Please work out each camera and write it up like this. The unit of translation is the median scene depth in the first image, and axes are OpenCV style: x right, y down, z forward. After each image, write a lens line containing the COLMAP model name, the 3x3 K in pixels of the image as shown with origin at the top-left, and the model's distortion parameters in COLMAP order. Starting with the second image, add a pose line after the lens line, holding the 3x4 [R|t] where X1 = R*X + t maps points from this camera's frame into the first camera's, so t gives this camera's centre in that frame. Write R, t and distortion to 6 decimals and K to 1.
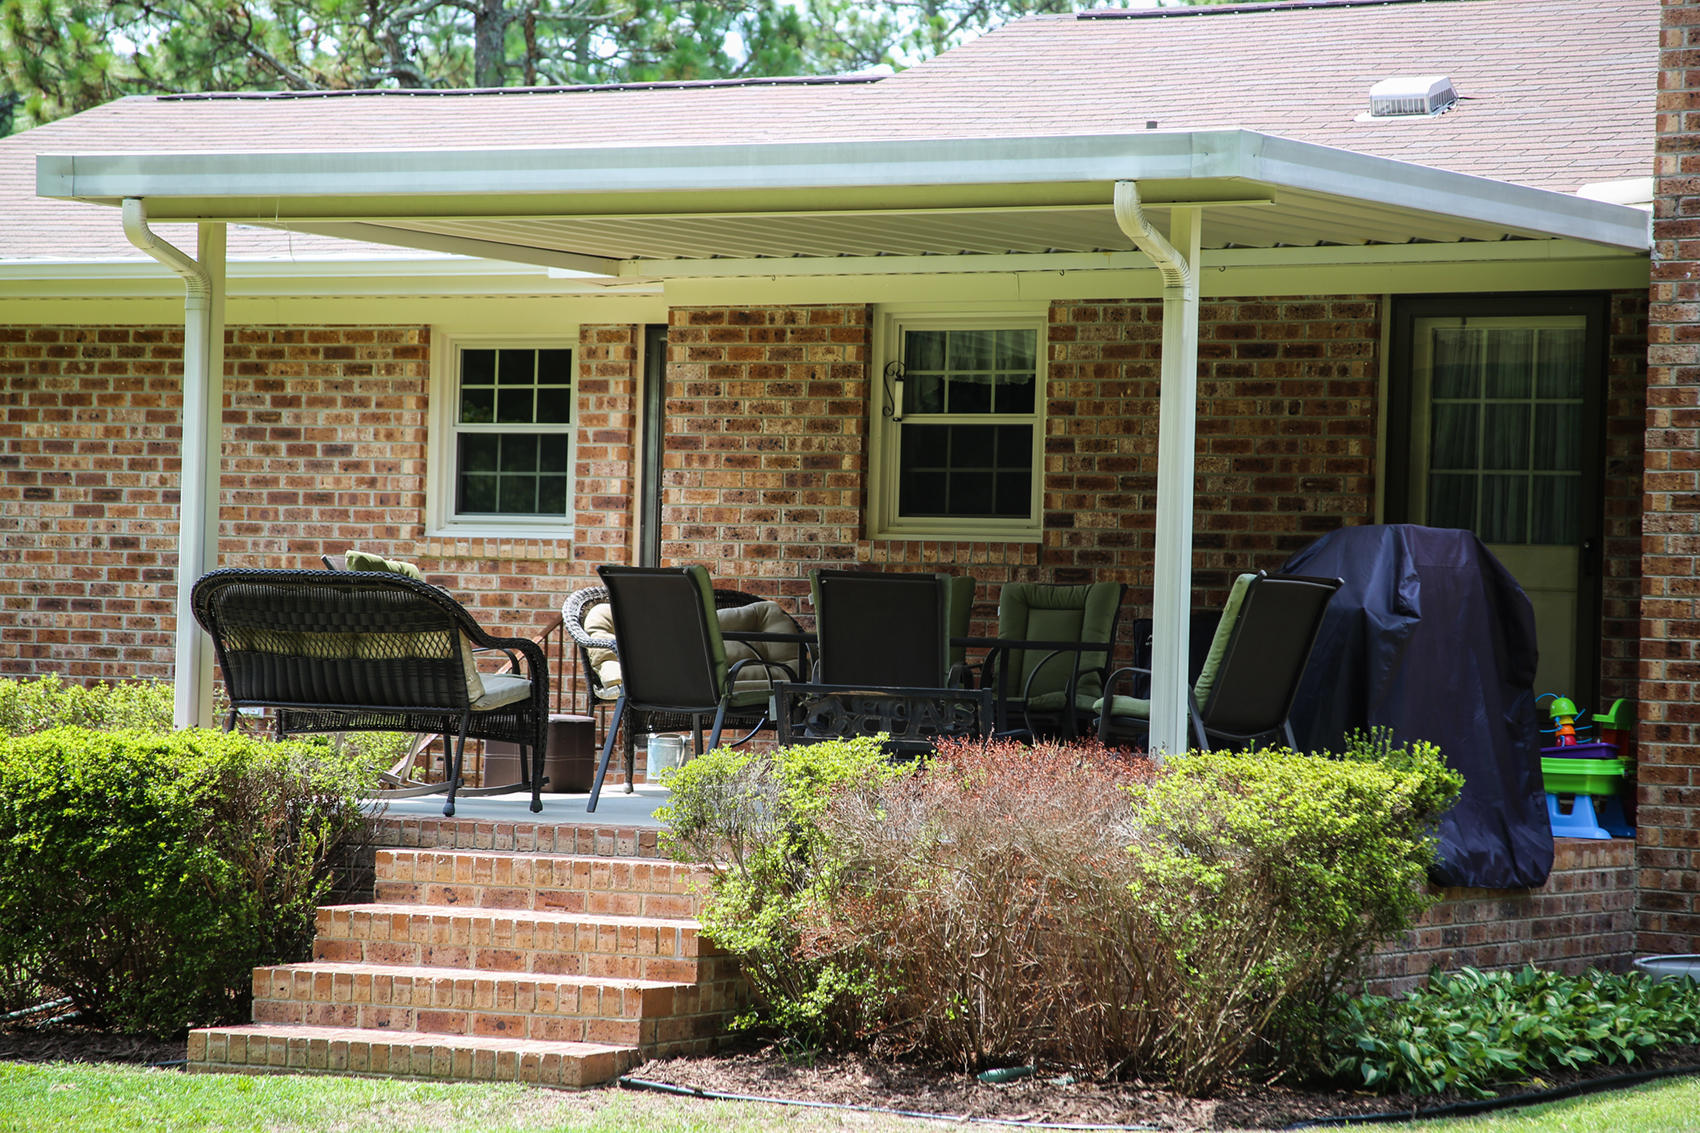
lens RADIAL K [[5370.8, 0, 850.0], [0, 5370.8, 566.5], [0, 0, 1]] dist [1.099236, -1.275670]
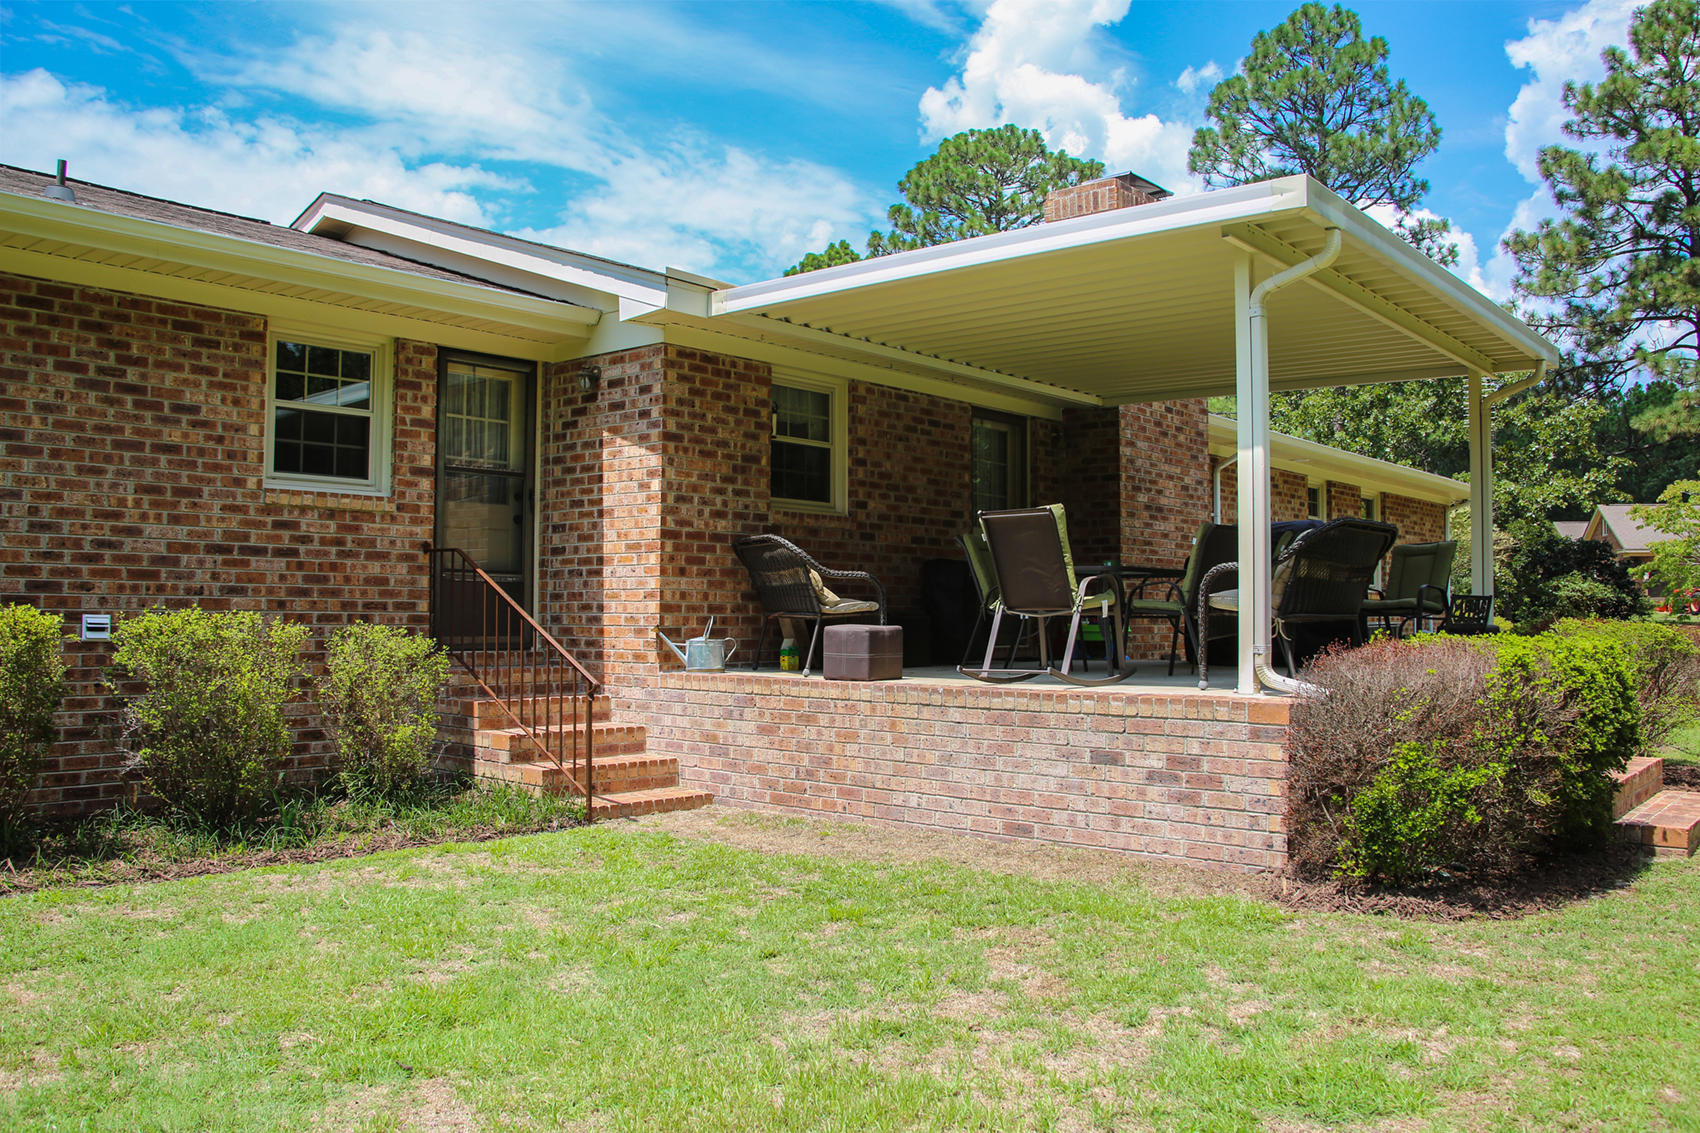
lens RADIAL K [[1375.3, 0, 850.0], [0, 1375.3, 566.5], [0, 0, 1]] dist [-0.064595, 0.013851]
pose [[0.189397, 0.008717, 0.981862, -0.354886], [-0.011050, 0.999916, -0.006746, 0.012877], [-0.981838, -0.009572, 0.189478, 0.808783]]
